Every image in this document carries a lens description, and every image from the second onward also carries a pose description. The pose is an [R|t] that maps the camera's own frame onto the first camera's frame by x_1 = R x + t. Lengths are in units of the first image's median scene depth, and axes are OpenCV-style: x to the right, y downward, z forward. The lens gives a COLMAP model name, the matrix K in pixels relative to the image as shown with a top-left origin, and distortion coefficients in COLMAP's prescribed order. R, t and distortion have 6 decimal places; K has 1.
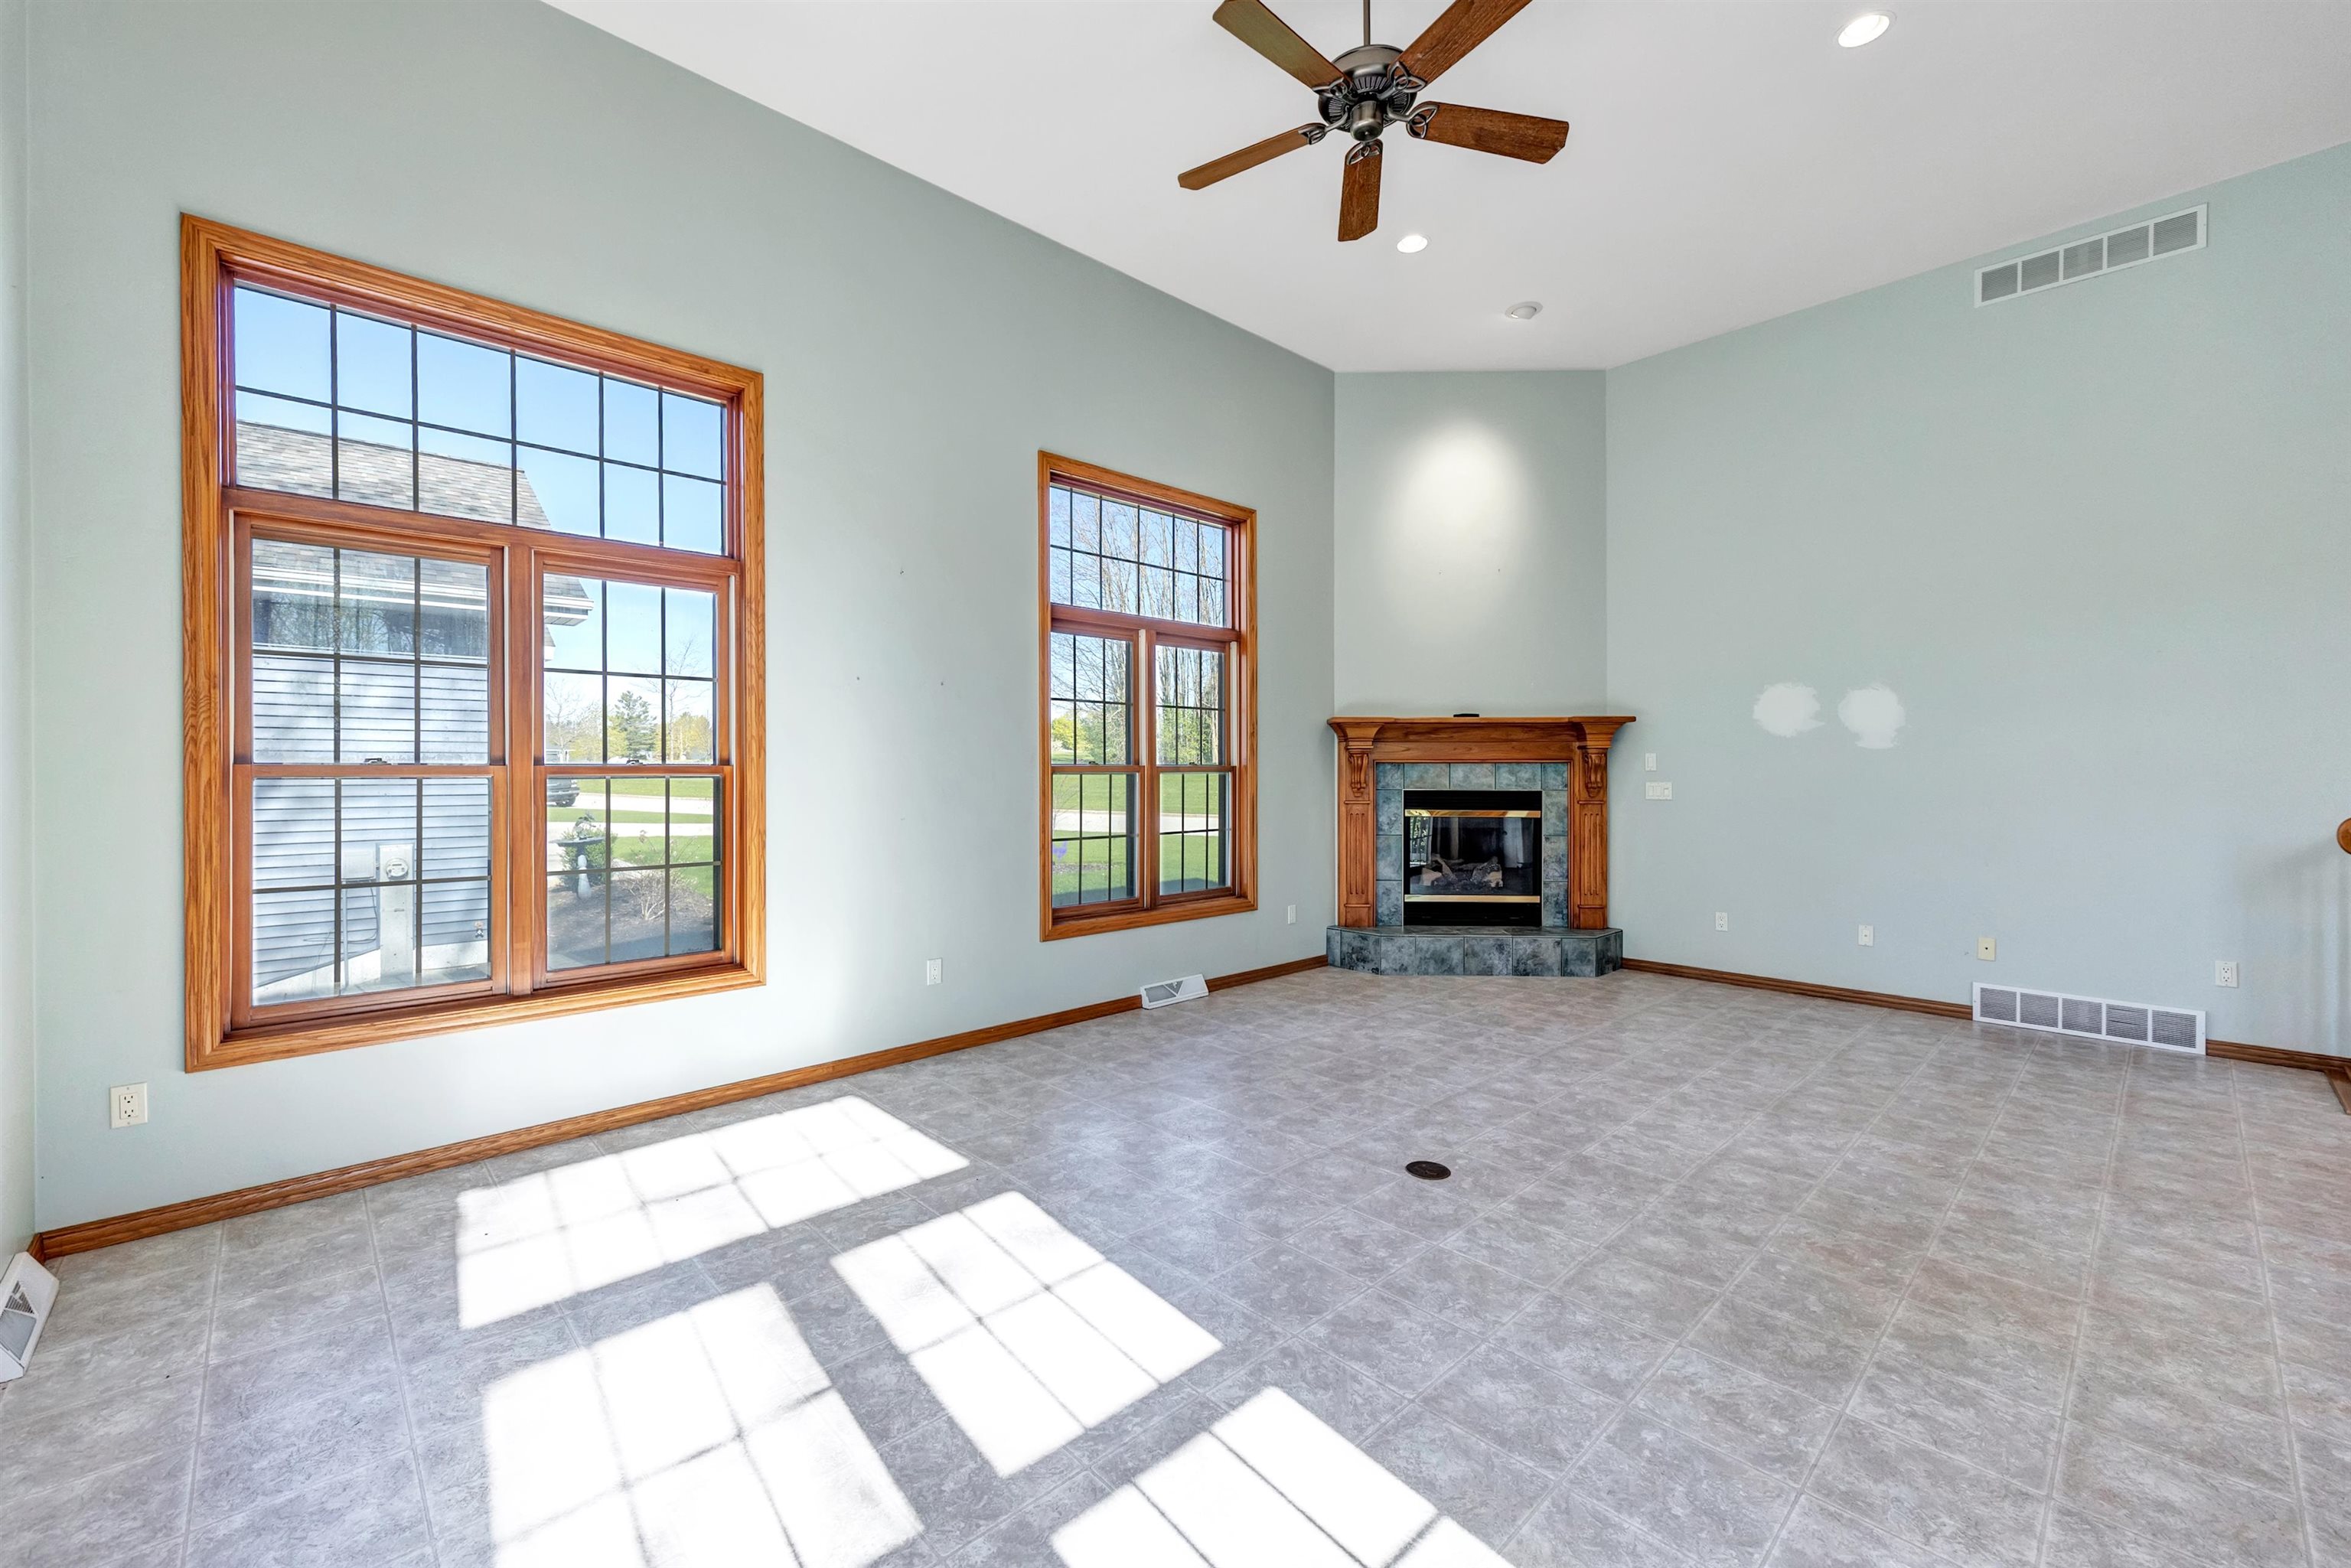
lens RADIAL K [[956.3, 0, 1164.6], [0, 956.3, 795.5], [0, 0, 1]] dist [-0.000451, 0.000216]
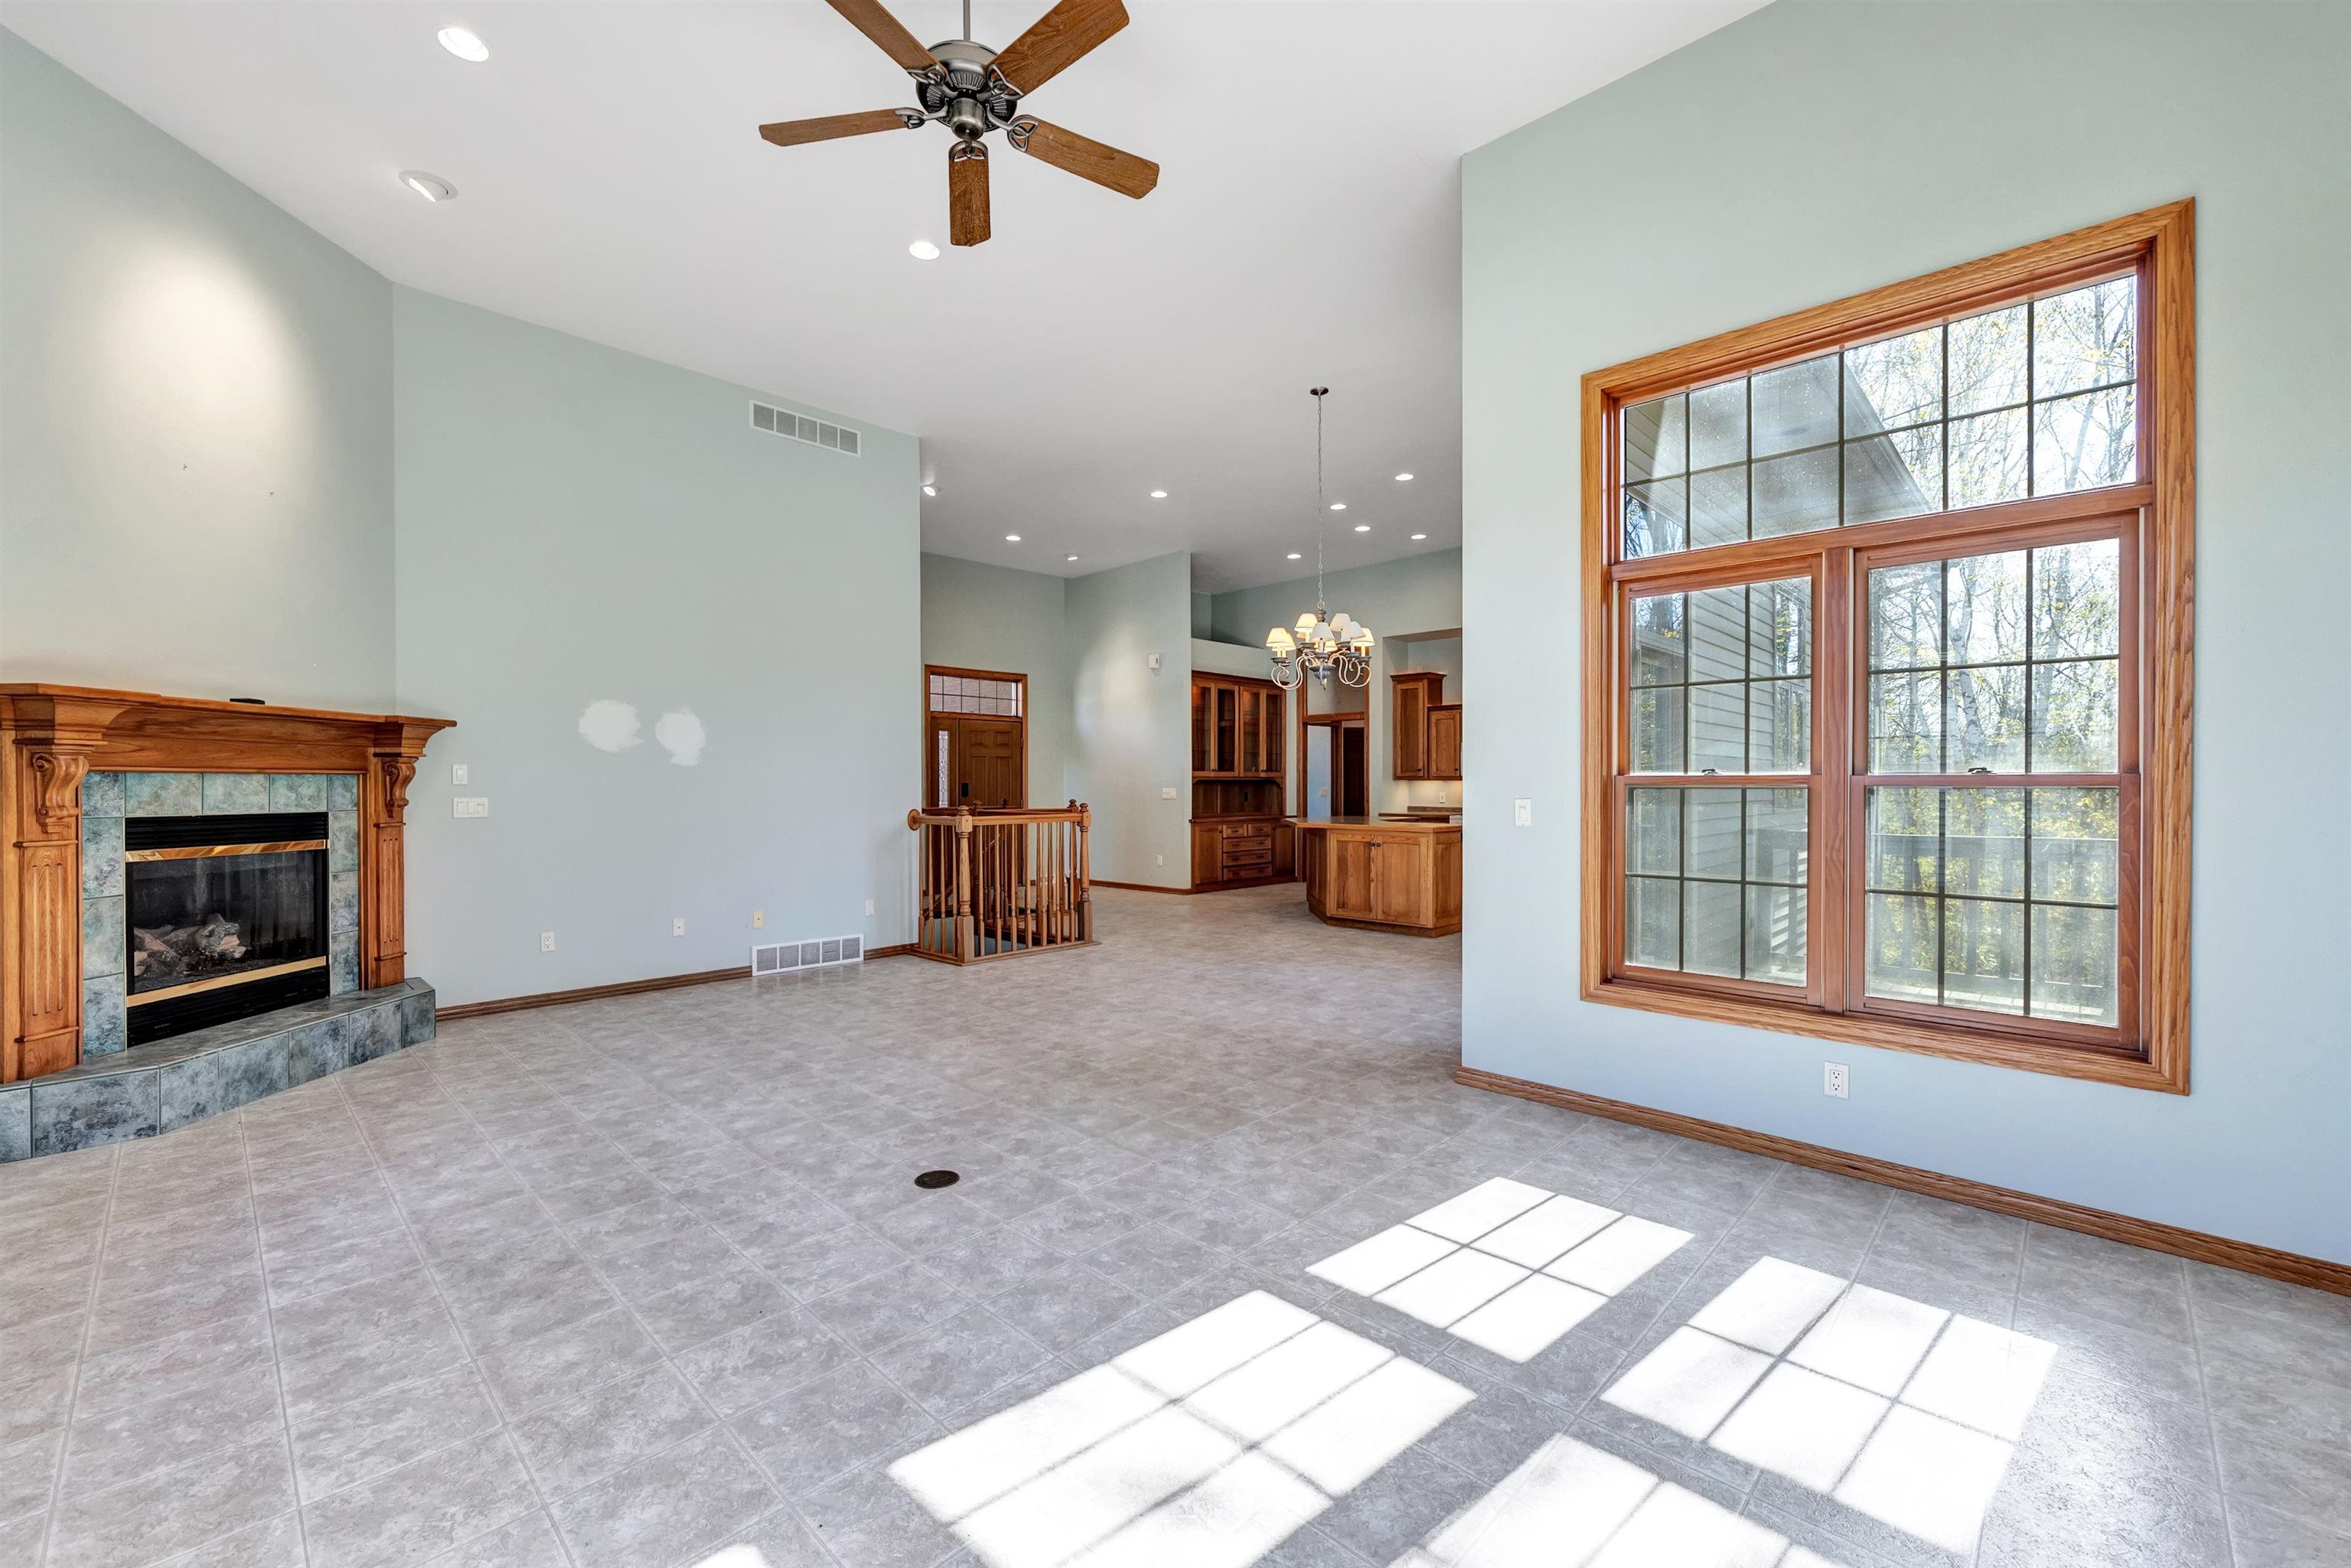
lens RADIAL K [[948.2, 0, 1152.3], [0, 948.2, 779.9], [0, 0, 1]] dist [0.000157, -0.000073]
pose [[-0.038798, 0.003586, 0.999241, -0.488022], [0.028526, 0.999590, -0.002480, -0.012970], [-0.998840, 0.028408, -0.038885, 0.532535]]
